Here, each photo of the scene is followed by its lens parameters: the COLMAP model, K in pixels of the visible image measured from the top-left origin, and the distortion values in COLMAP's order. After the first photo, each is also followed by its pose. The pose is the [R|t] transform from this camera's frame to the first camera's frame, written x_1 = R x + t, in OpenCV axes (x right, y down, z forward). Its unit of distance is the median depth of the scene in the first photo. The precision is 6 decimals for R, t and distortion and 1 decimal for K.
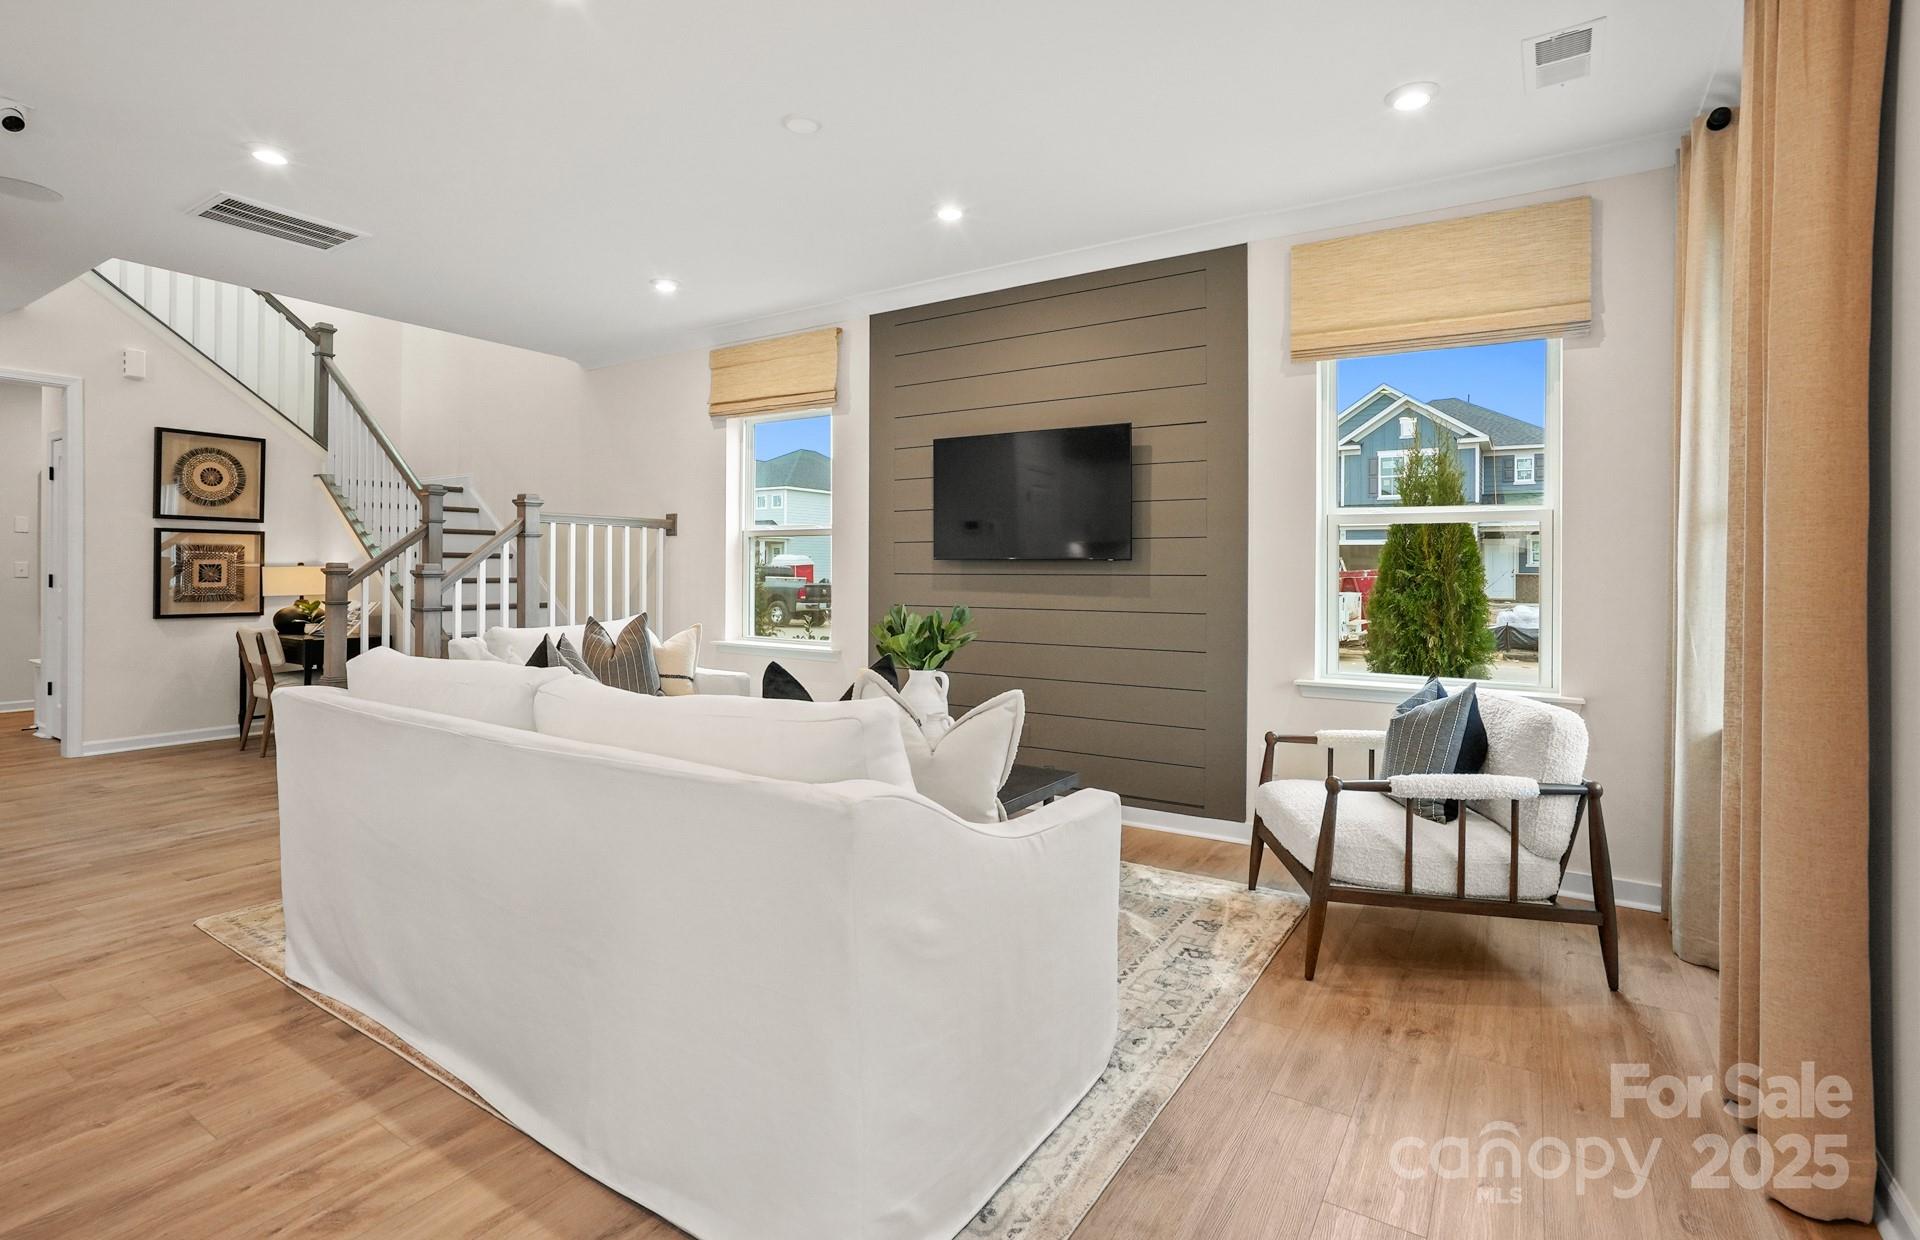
lens RADIAL K [[939.5, 0, 957.9], [0, 939.5, 576.1], [0, 0, 1]] dist [-0.001389, 0.020090]
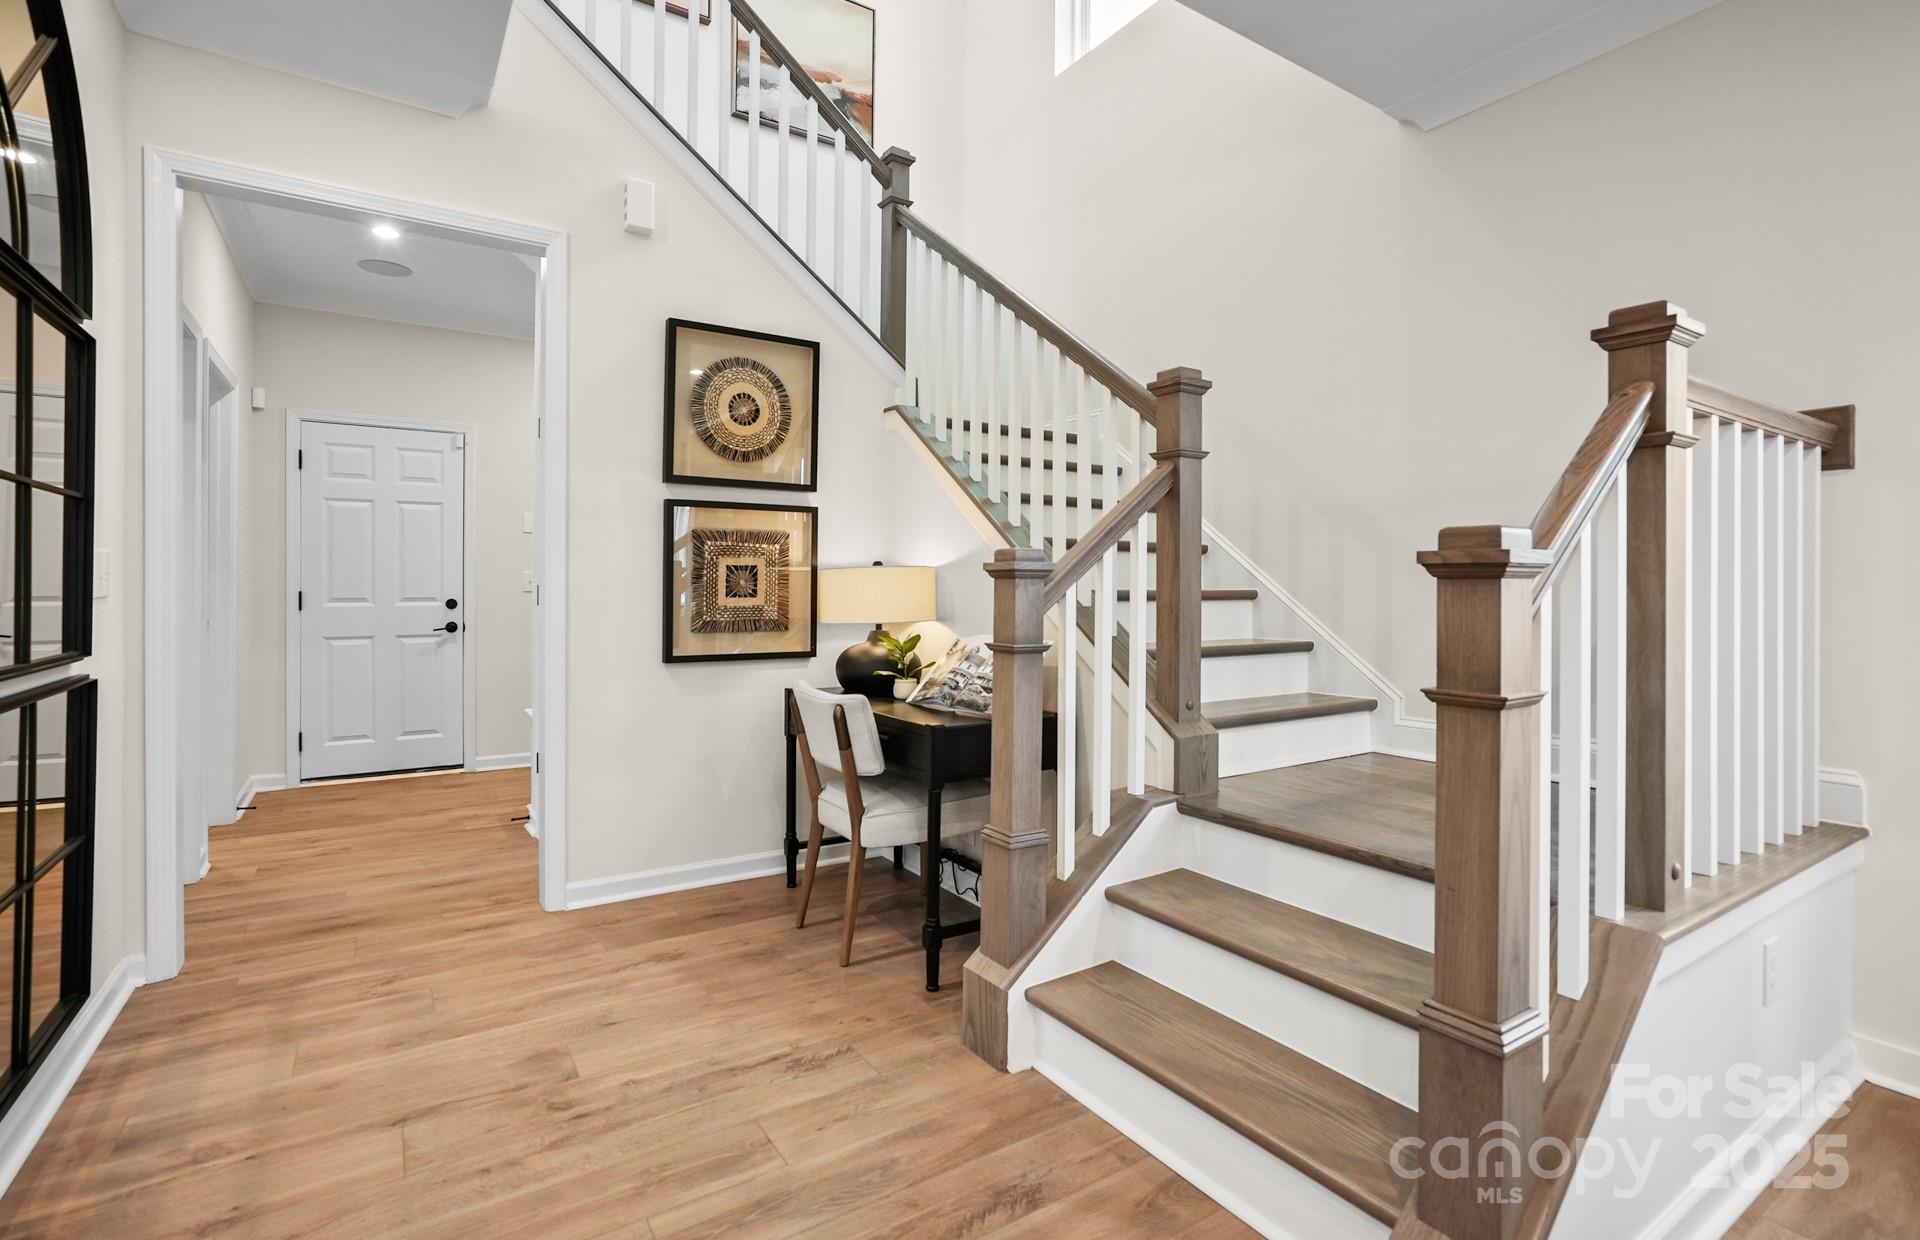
lens RADIAL K [[898.0, 0, 956.6], [0, 898.0, 592.4], [0, 0, 1]] dist [-0.002643, 0.001650]
pose [[0.927548, 0.000440, -0.373704, -0.469143], [-0.001097, 0.999998, -0.001546, 0.004109], [0.373703, 0.001844, 0.927547, 0.549238]]
